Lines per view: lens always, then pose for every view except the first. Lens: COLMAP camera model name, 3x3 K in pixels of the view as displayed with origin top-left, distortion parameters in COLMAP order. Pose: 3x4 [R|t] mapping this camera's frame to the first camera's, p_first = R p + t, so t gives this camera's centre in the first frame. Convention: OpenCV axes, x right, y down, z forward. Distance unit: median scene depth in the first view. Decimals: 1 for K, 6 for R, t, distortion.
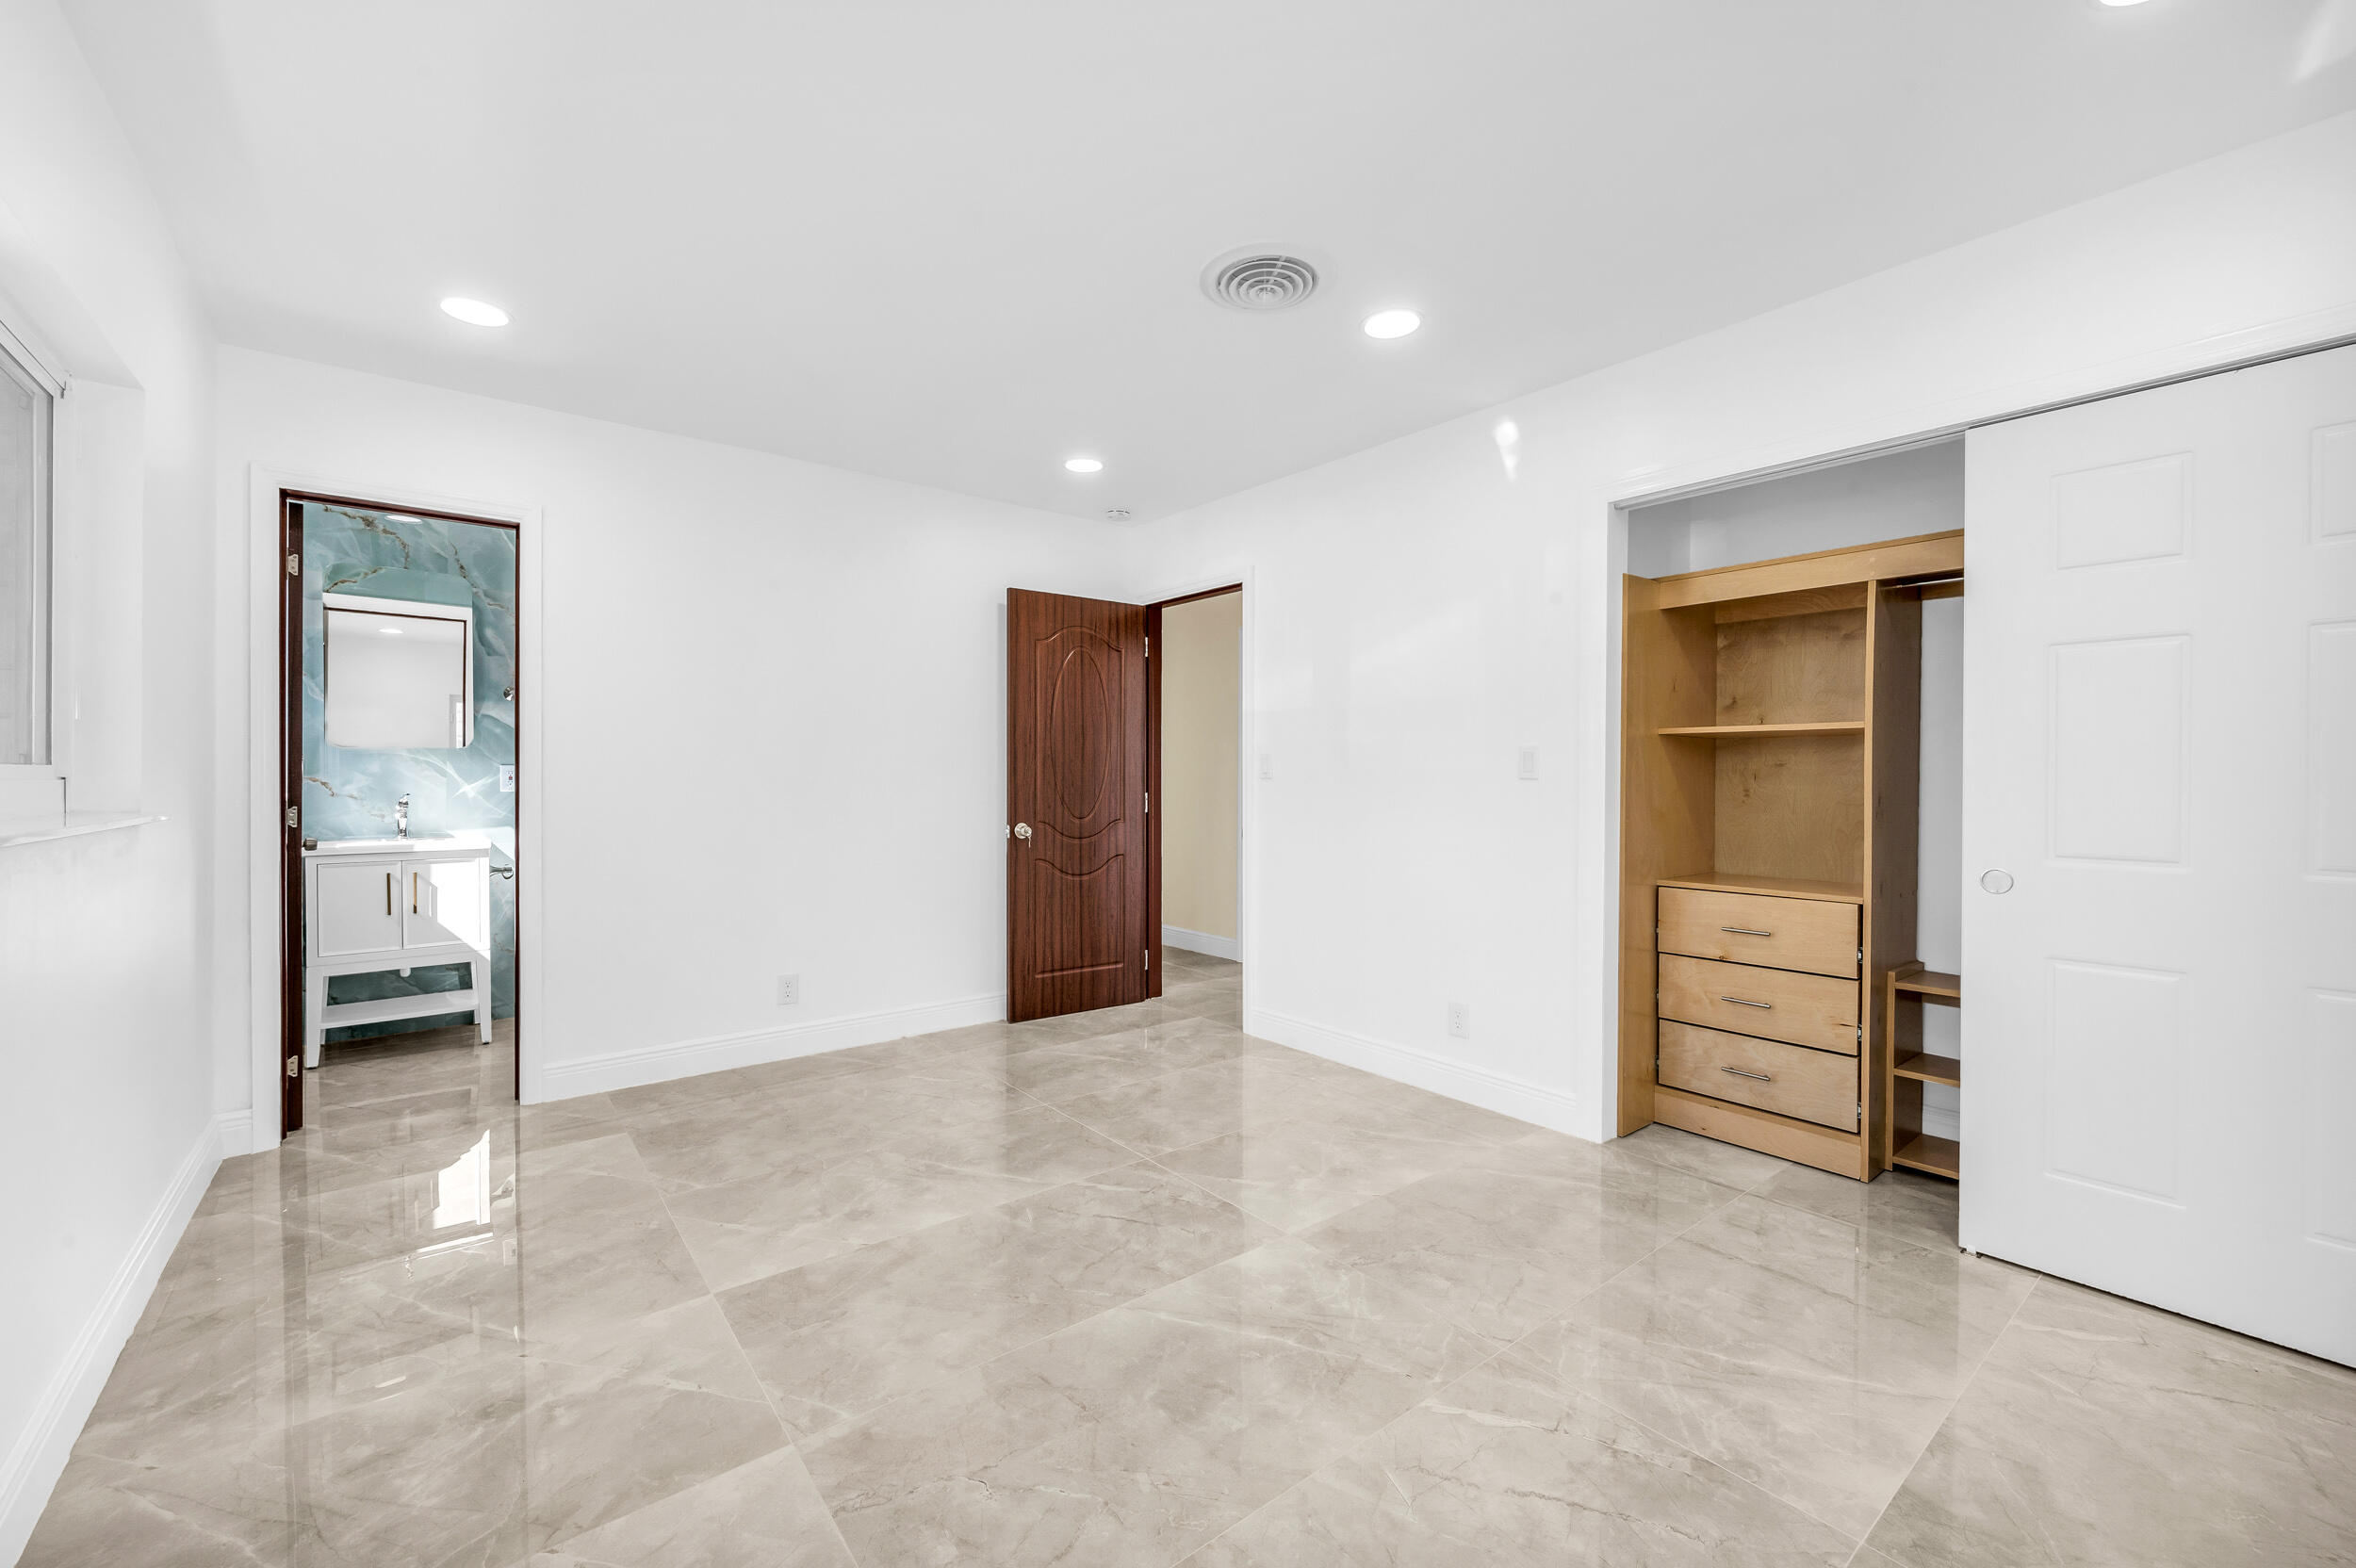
lens RADIAL K [[1026.5, 0, 1181.1], [0, 1026.5, 794.1], [0, 0, 1]] dist [0.000998, 0.000639]
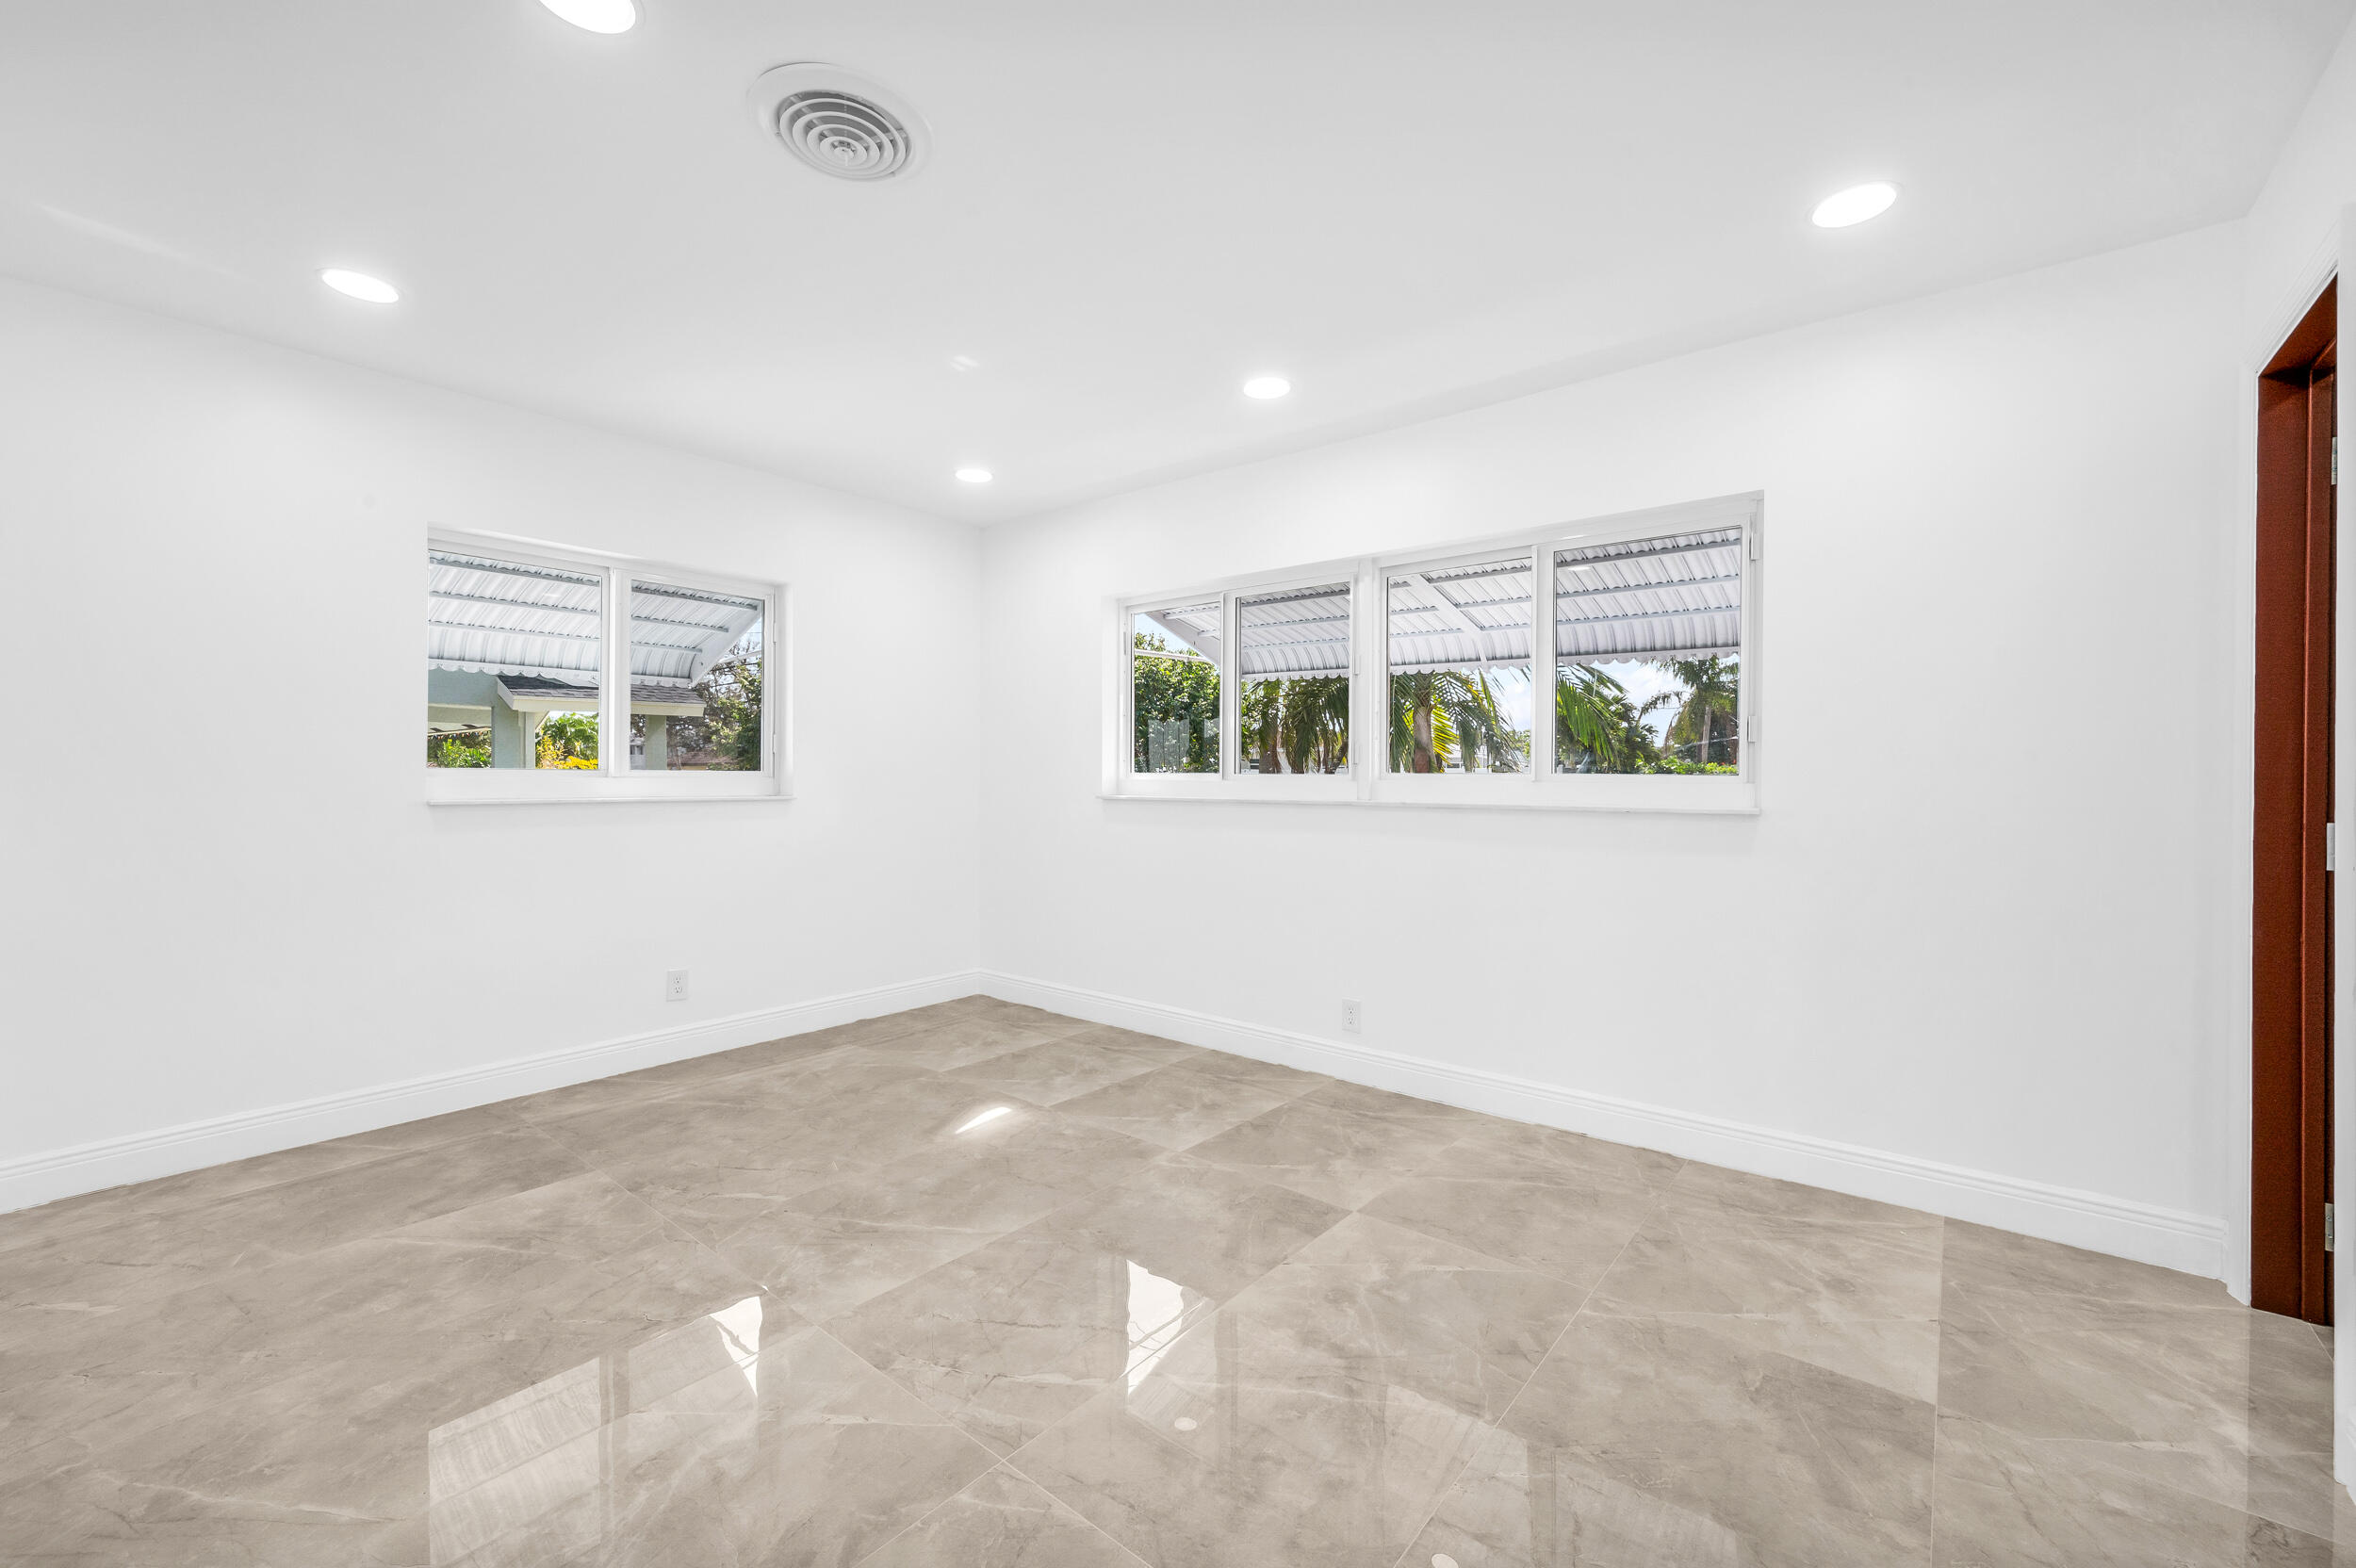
lens RADIAL K [[1026.5, 0, 1189.8], [0, 1026.5, 759.8], [0, 0, 1]] dist [0.000998, 0.000639]
pose [[-0.979013, -0.008991, -0.203601, -0.019649], [-0.008604, 0.999959, -0.002782, -0.033443], [0.203618, -0.000972, -0.979050, 2.051898]]
